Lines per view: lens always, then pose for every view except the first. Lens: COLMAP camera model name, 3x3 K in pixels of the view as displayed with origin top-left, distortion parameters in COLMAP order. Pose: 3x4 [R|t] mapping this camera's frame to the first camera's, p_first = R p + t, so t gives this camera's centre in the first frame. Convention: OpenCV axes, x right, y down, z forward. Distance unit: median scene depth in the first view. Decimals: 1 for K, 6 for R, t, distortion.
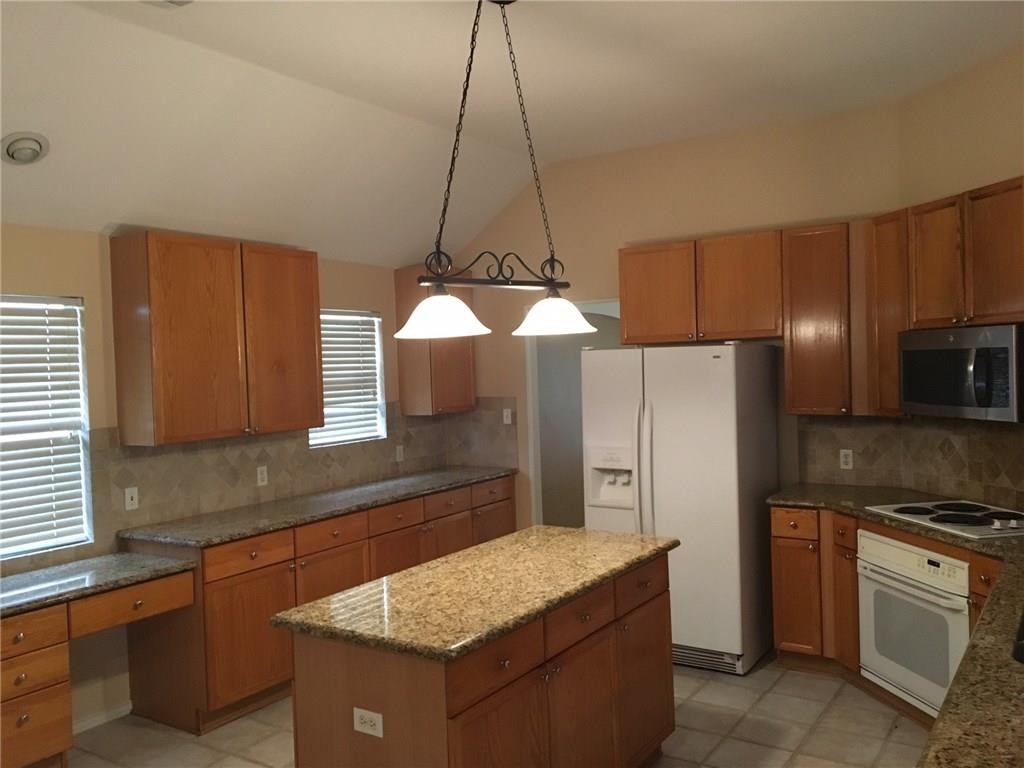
lens RADIAL K [[870.5, 0, 512.0], [0, 870.5, 382.0], [0, 0, 1]] dist [0.087070, -0.144772]
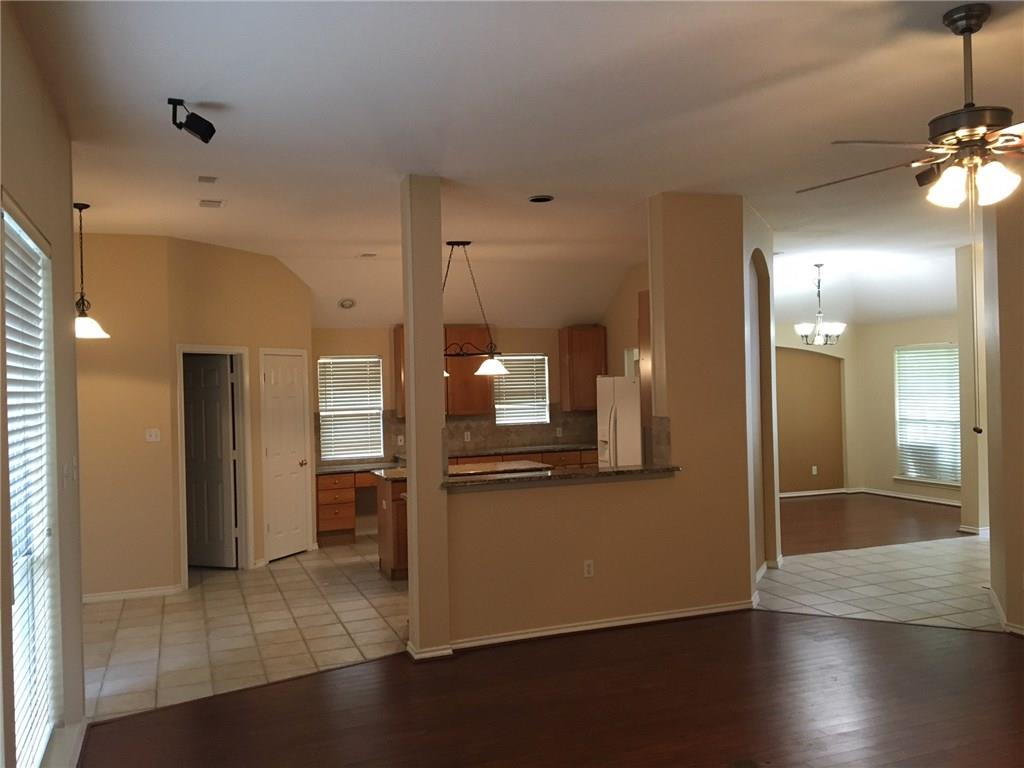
lens RADIAL K [[870.5, 0, 512.0], [0, 870.5, 382.0], [0, 0, 1]] dist [0.087070, -0.144772]
pose [[0.818817, 0.009727, -0.573972, 1.137540], [-0.013413, 0.999908, -0.002190, -0.021722], [0.573898, 0.009492, 0.818872, -0.726151]]
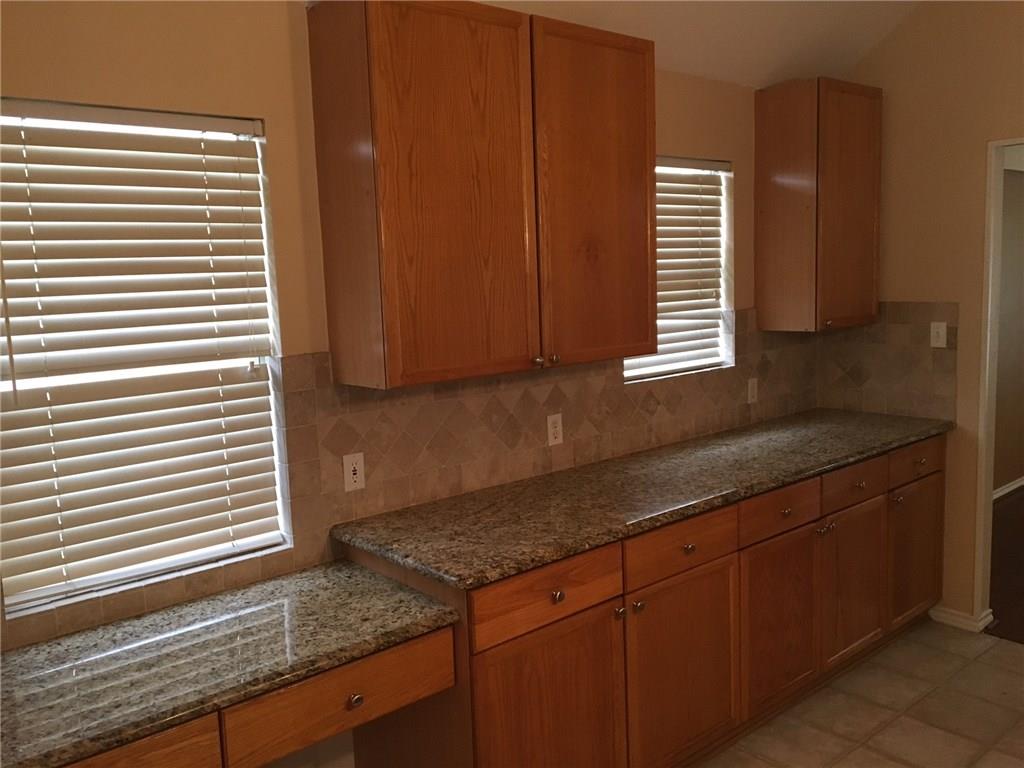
lens RADIAL K [[870.5, 0, 512.0], [0, 870.5, 382.0], [0, 0, 1]] dist [0.087070, -0.144772]
pose [[0.962338, 0.032988, -0.269848, -0.173807], [-0.002315, 0.993569, 0.113205, 0.005362], [0.271847, -0.108317, 0.956225, 0.475441]]
